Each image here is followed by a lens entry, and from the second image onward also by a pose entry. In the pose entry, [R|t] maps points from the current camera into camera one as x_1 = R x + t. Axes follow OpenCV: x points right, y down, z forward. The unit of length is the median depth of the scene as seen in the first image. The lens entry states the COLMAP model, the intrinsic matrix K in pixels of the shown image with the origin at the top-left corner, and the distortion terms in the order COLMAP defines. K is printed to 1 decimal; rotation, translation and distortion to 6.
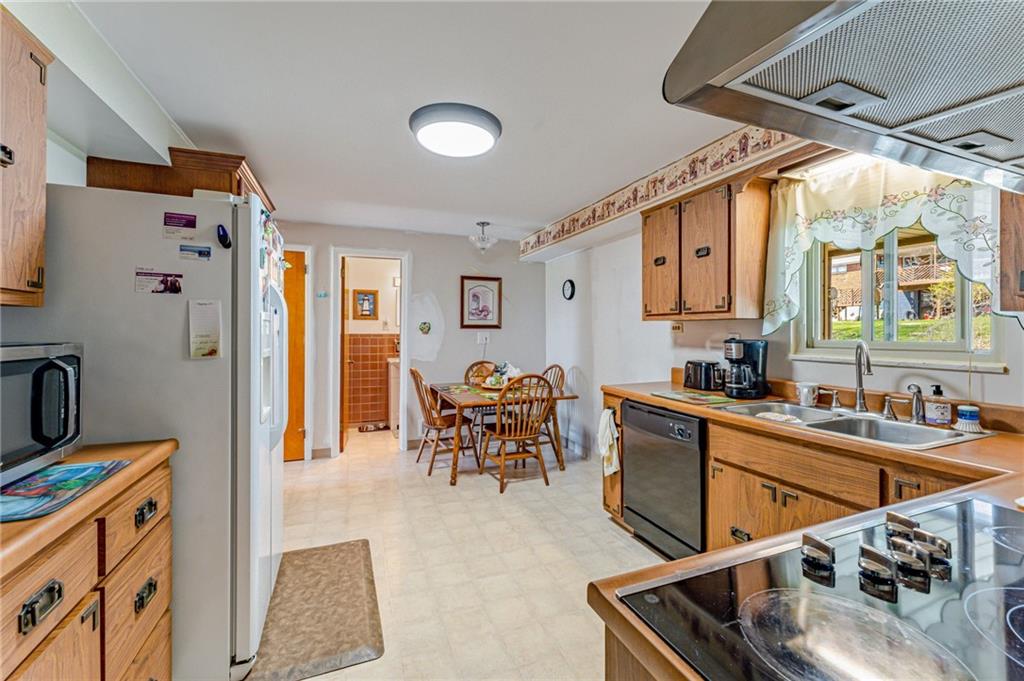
lens RADIAL K [[412.5, 0, 514.4], [0, 412.5, 335.1], [0, 0, 1]] dist [-0.000540, -0.000231]
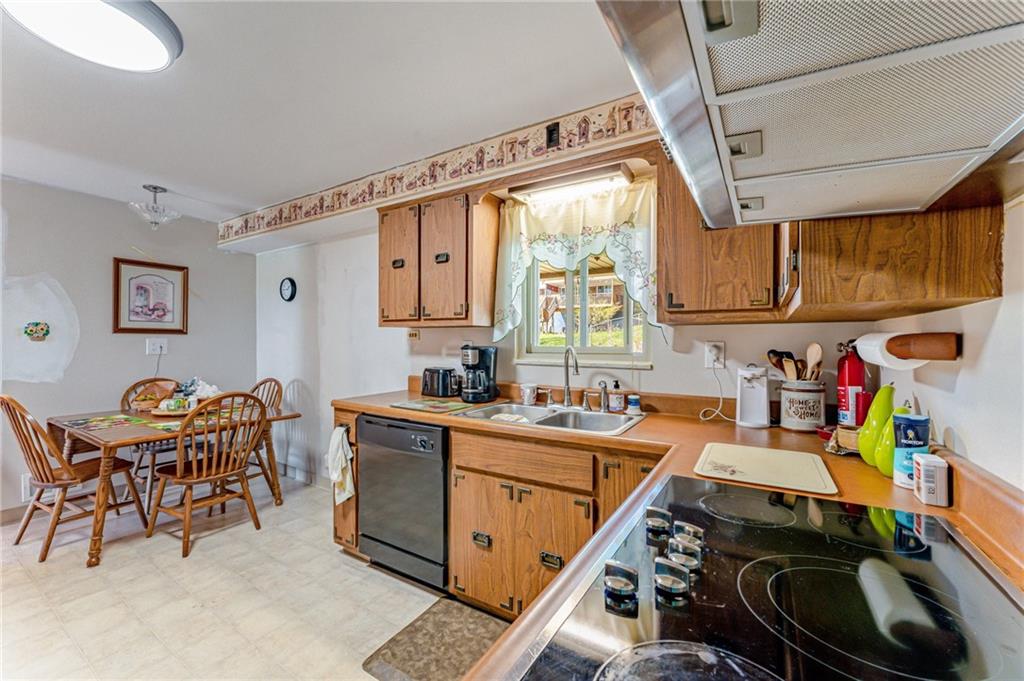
lens RADIAL K [[412.5, 0, 512.1], [0, 412.5, 343.2], [0, 0, 1]] dist [-0.000540, -0.000231]
pose [[0.807400, 0.002125, 0.590001, 0.004308], [-0.000896, 0.999997, -0.002375, 0.003169], [-0.590004, 0.001389, 0.807399, 0.055432]]
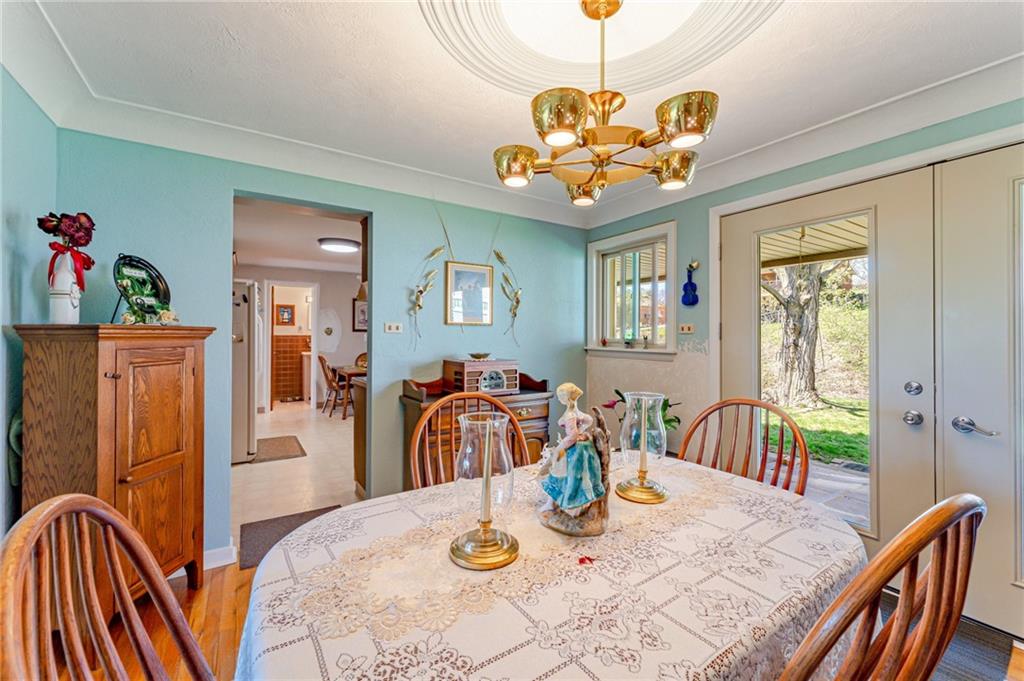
lens RADIAL K [[412.5, 0, 512.6], [0, 412.5, 334.8], [0, 0, 1]] dist [-0.000540, -0.000231]
pose [[0.981917, 0.001189, 0.189308, 0.241034], [0.000207, 0.999973, -0.007354, 0.010328], [-0.189312, 0.007260, 0.981890, -0.936079]]
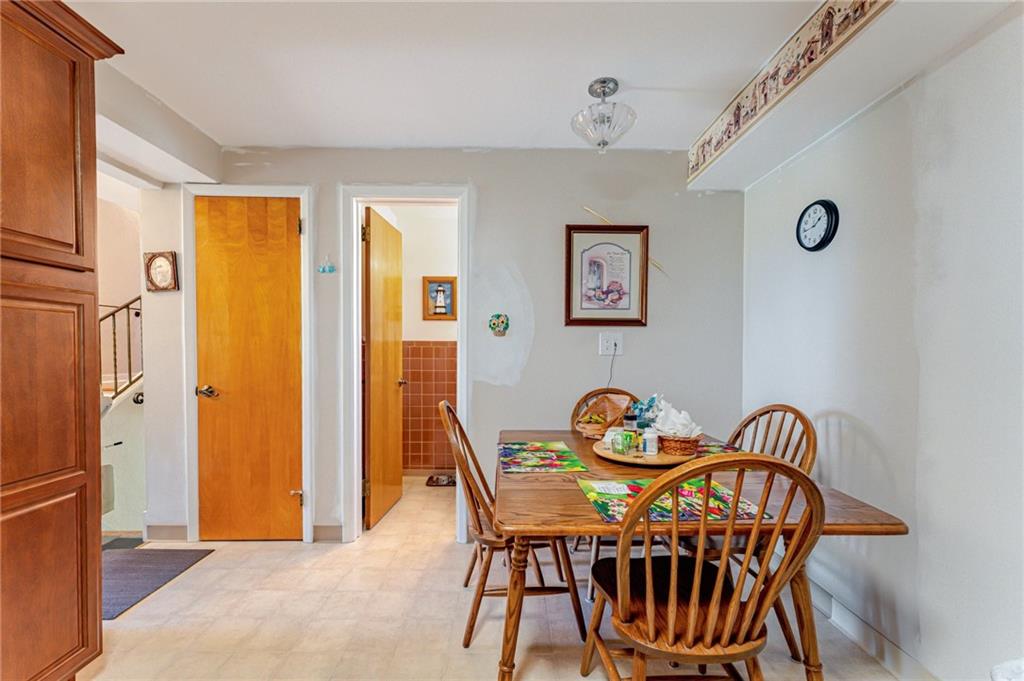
lens RADIAL K [[412.5, 0, 508.3], [0, 412.5, 359.6], [0, 0, 1]] dist [-0.000540, -0.000231]
pose [[0.931139, 0.010679, -0.364508, -0.006757], [-0.005114, 0.999855, 0.016230, 0.027237], [0.364628, -0.013248, 0.931059, 0.671039]]
